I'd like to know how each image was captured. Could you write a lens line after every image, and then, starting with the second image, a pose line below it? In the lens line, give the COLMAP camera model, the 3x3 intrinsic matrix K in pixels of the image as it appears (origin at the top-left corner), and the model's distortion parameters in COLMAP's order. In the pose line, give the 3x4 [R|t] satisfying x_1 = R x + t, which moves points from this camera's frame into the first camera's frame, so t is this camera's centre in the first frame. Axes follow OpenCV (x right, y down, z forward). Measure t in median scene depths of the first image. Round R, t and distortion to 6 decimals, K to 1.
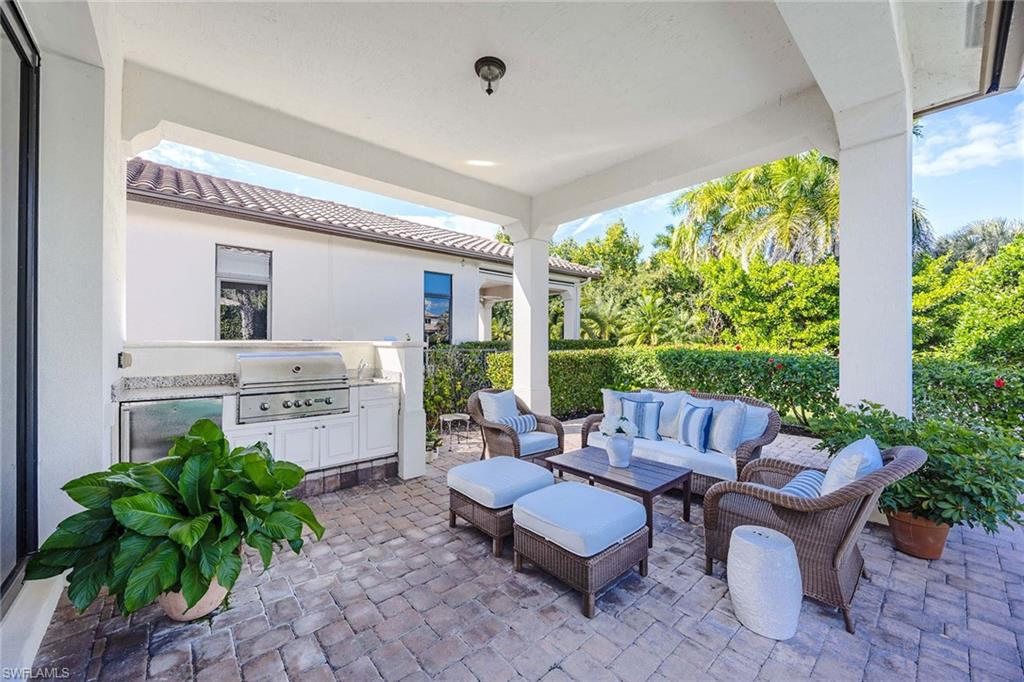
lens RADIAL K [[389.5, 0, 514.1], [0, 389.5, 339.3], [0, 0, 1]] dist [0.000052, 0.000011]
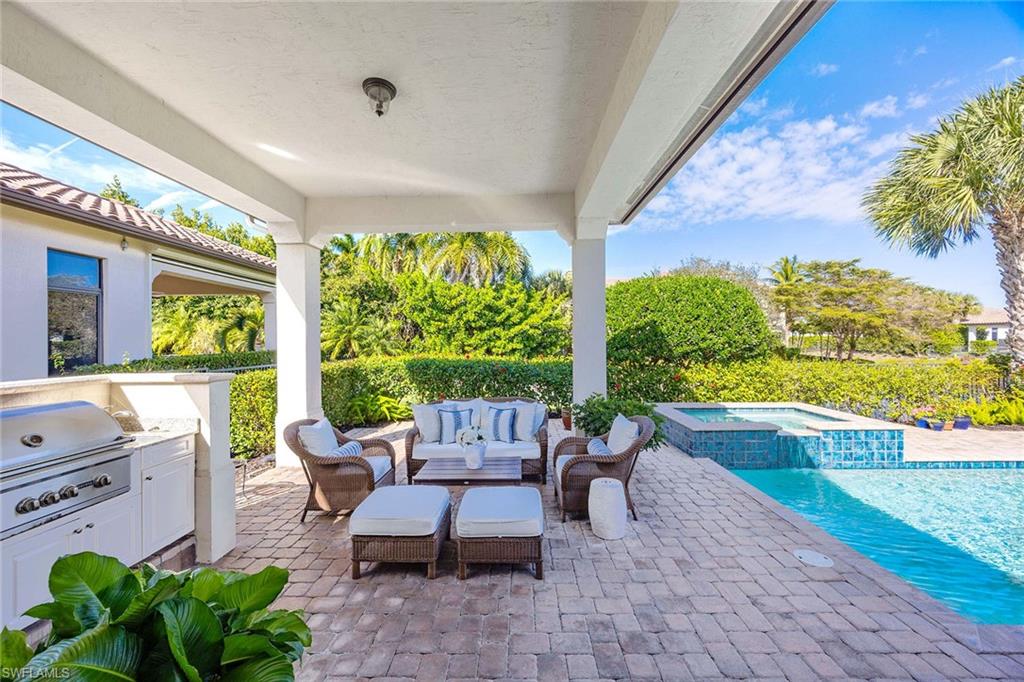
lens RADIAL K [[389.5, 0, 511.9], [0, 389.5, 341.6], [0, 0, 1]] dist [0.000052, 0.000011]
pose [[0.675620, -0.009230, 0.737193, -0.172364], [0.007008, 0.999957, 0.006097, -0.022499], [-0.737217, 0.001047, 0.675655, 0.034151]]
